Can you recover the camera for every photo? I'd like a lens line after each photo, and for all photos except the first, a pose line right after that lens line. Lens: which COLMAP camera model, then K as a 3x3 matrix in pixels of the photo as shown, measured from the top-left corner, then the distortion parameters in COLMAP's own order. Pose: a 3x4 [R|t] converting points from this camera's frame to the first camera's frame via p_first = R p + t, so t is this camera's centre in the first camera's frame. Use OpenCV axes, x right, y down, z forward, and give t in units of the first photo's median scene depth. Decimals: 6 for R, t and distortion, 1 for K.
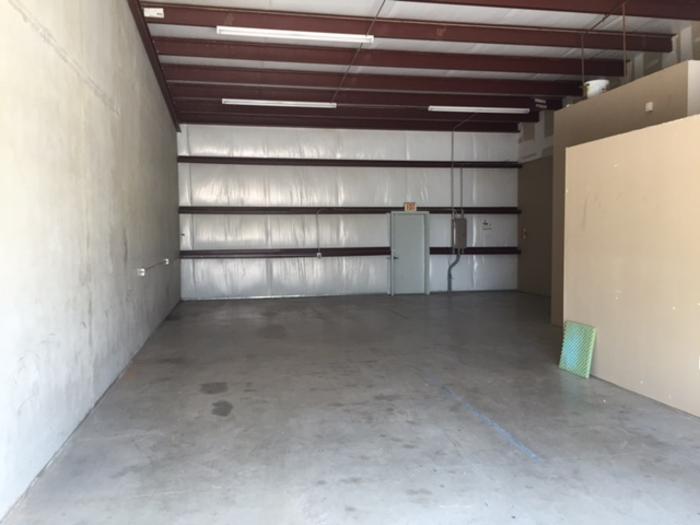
lens RADIAL K [[617.8, 0, 350.0], [0, 617.8, 262.5], [0, 0, 1]] dist [0.057130, -0.000630]
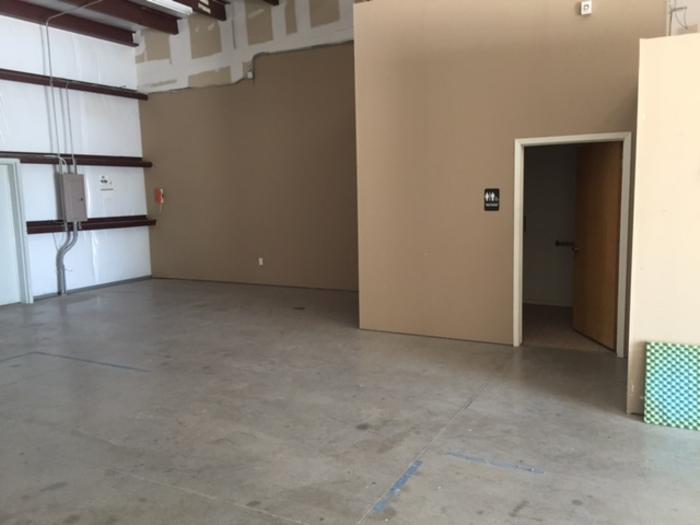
lens RADIAL K [[617.8, 0, 350.0], [0, 617.8, 262.5], [0, 0, 1]] dist [0.057130, -0.000630]
pose [[0.641597, -0.100938, 0.760371, -0.125685], [0.050531, 0.994712, 0.089409, -0.023553], [-0.765376, -0.018942, 0.643305, 0.382257]]
